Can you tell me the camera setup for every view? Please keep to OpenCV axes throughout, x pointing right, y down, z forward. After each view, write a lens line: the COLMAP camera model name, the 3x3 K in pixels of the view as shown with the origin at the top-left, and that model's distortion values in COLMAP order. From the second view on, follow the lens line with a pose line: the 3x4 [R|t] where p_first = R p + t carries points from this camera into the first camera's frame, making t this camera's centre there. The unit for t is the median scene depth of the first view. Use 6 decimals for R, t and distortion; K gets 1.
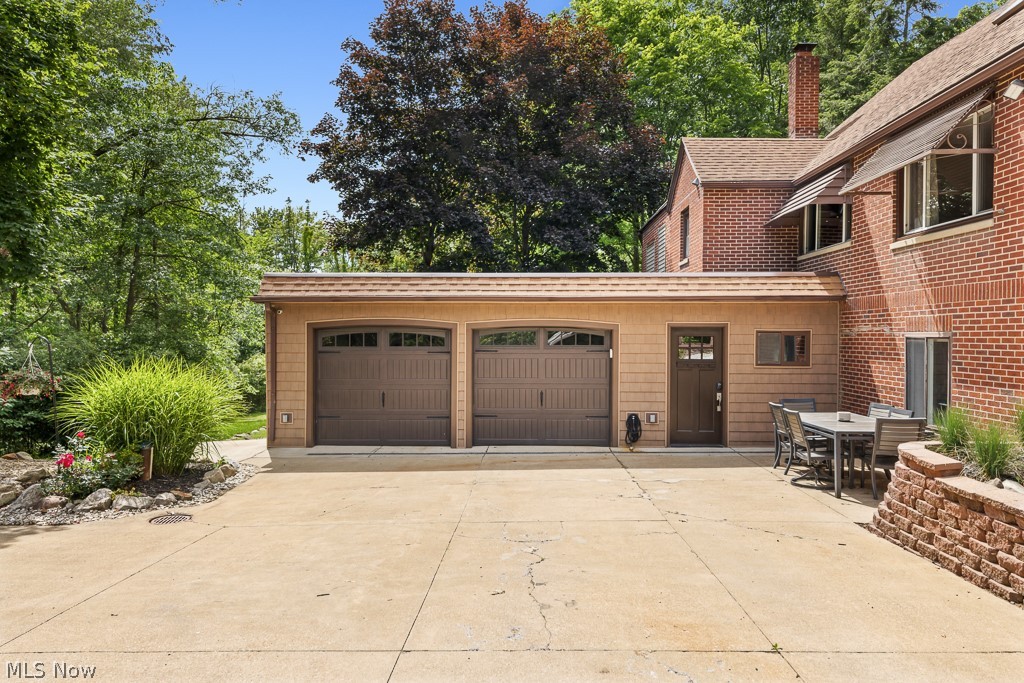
lens RADIAL K [[672.0, 0, 512.0], [0, 672.0, 341.5], [0, 0, 1]] dist [-0.000817, -0.000899]
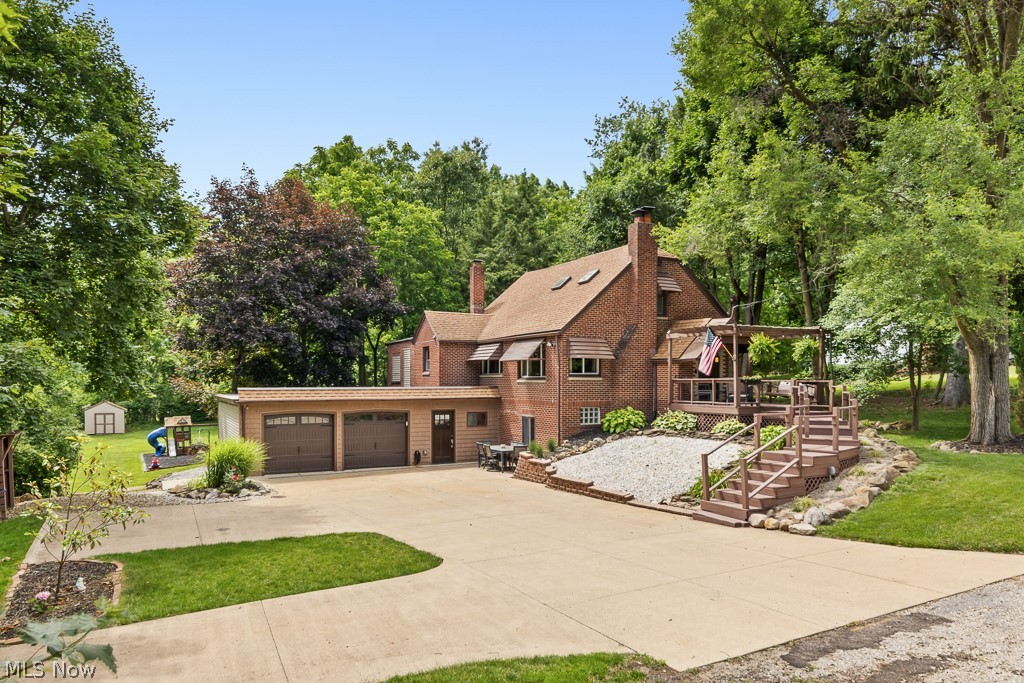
lens RADIAL K [[672.0, 0, 512.0], [0, 672.0, 341.5], [0, 0, 1]] dist [-0.000817, -0.000899]
pose [[0.873560, 0.025999, 0.486022, -0.643513], [0.006862, 0.997815, -0.065709, -0.106264], [-0.486668, 0.060735, 0.871473, -1.131401]]
